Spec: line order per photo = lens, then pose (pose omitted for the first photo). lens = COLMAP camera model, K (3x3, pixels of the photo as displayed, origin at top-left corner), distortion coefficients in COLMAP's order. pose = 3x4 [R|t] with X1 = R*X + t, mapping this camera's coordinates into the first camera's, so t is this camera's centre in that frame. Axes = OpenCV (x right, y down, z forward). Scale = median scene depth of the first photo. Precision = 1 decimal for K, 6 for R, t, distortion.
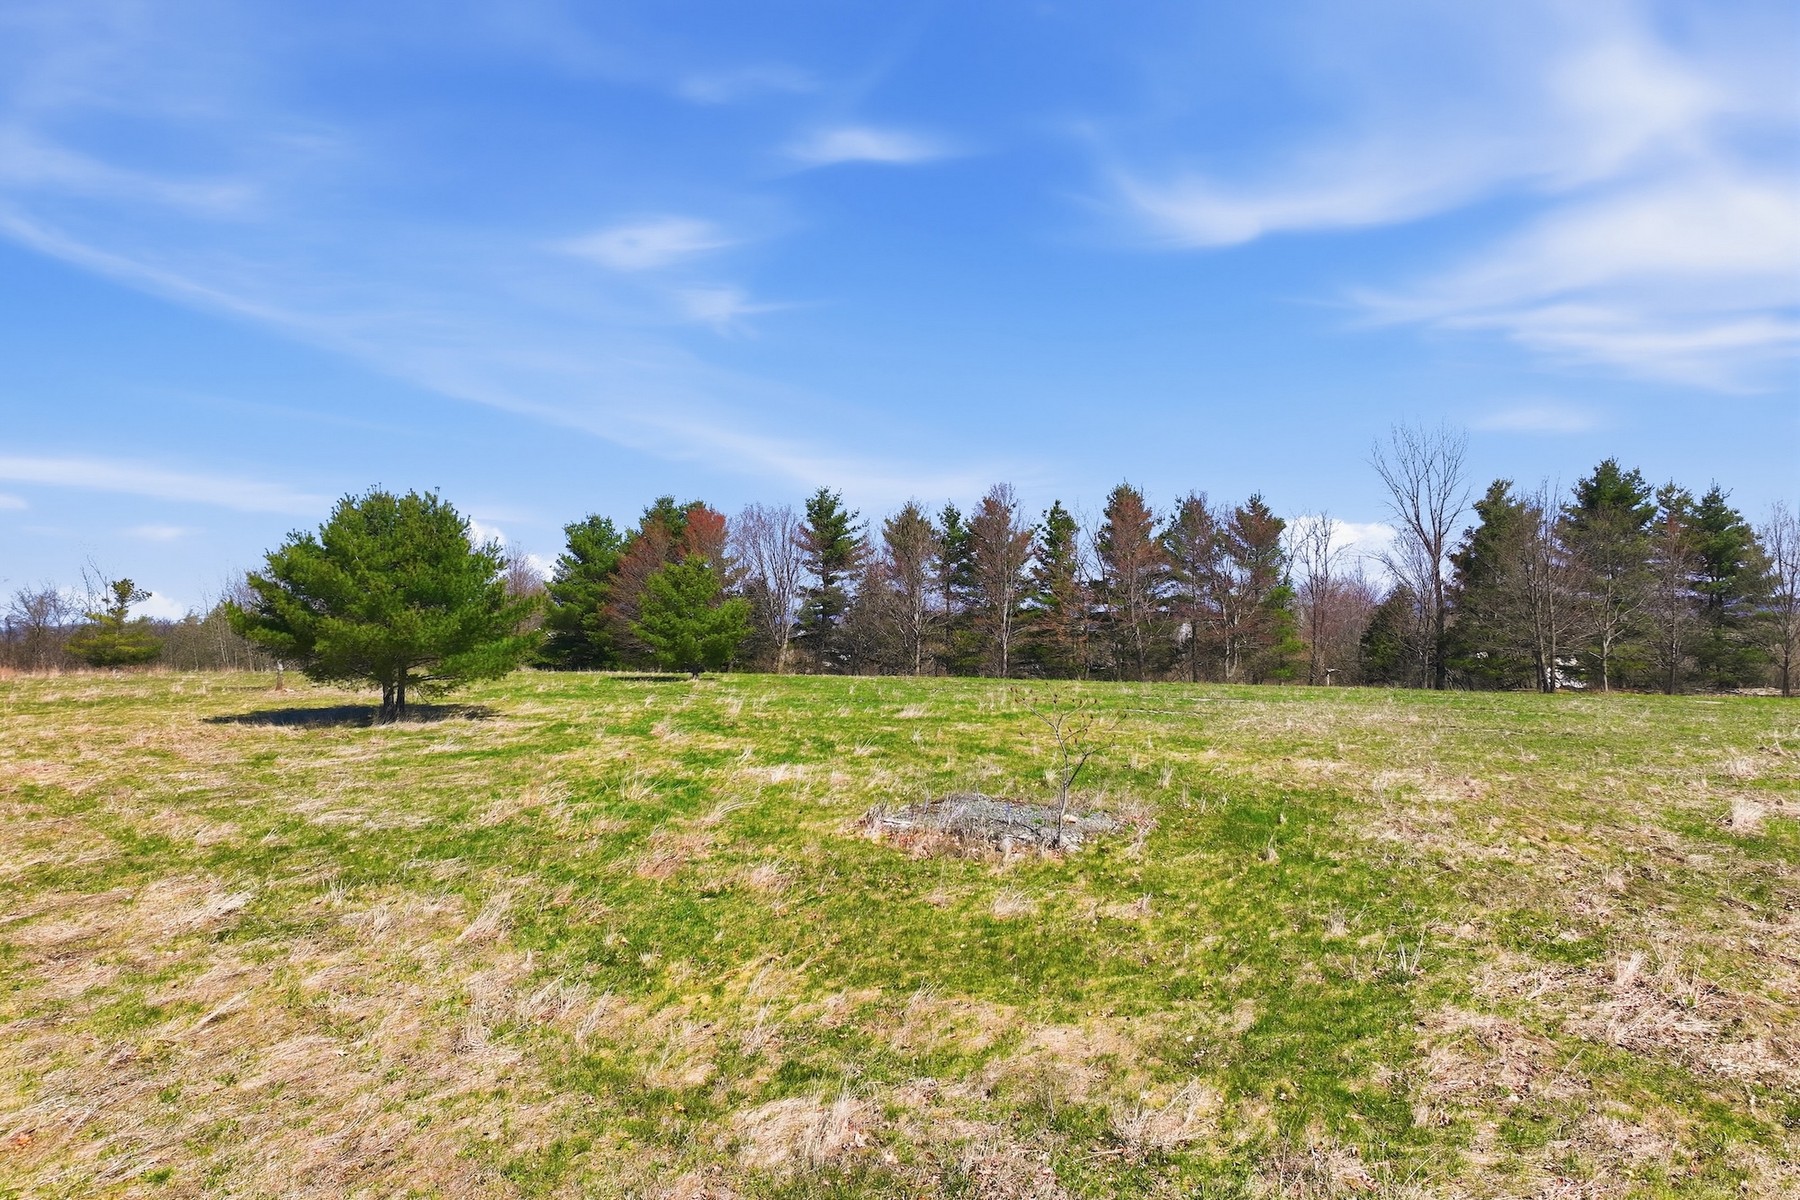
lens RADIAL K [[1259.5, 0, 906.3], [0, 1259.5, 620.7], [0, 0, 1]] dist [0.004024, 0.006295]
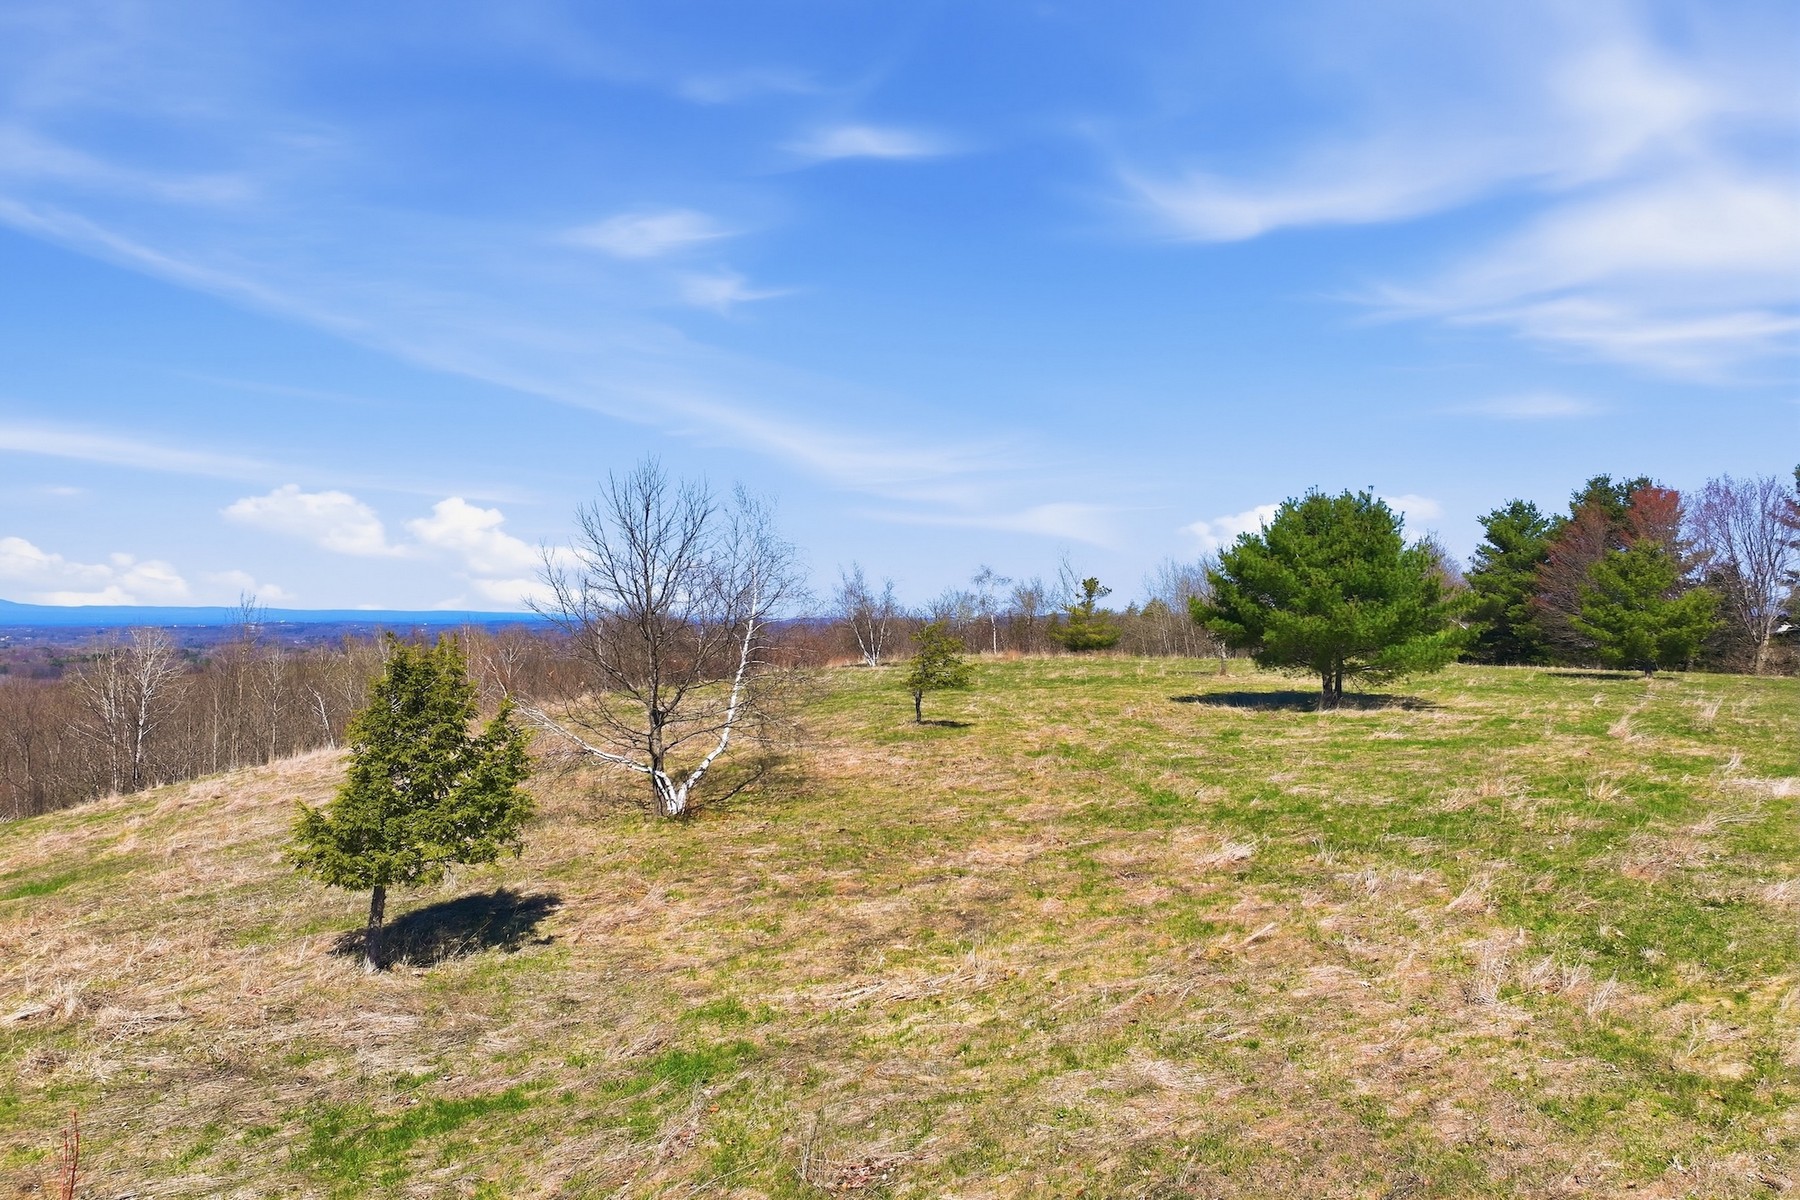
lens RADIAL K [[1282.3, 0, 900.0], [0, 1282.3, 600.0], [0, 0, 1]] dist [0.000852, 0.024851]
pose [[0.779661, -0.005342, -0.626179, -0.015981], [0.000026, 0.999964, -0.008499, -0.002984], [0.626202, 0.006610, 0.779633, -0.100695]]
